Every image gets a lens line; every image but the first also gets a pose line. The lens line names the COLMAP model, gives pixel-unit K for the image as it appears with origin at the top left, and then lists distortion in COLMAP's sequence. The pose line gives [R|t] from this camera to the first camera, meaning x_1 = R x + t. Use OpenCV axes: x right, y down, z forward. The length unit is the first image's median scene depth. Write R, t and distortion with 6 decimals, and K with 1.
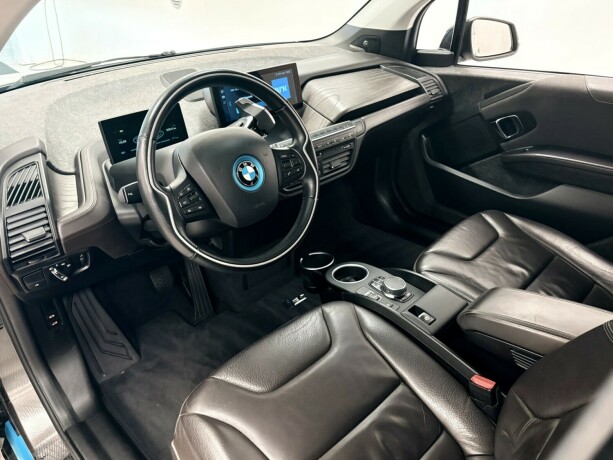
lens RADIAL K [[470.3, 0, 306.5], [0, 470.3, 230.0], [0, 0, 1]] dist [0.005161, -0.001871]
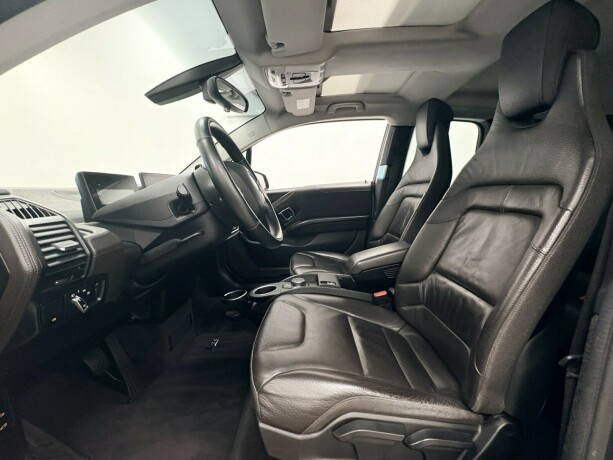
lens RADIAL K [[272.7, 0, 306.5], [0, 272.7, 230.0], [0, 0, 1]] dist [0.000137, -0.000112]
pose [[0.708664, -0.120945, 0.695102, -0.560752], [0.382413, 0.893776, -0.234362, 0.249798], [-0.592921, 0.431900, 0.679638, 0.351601]]
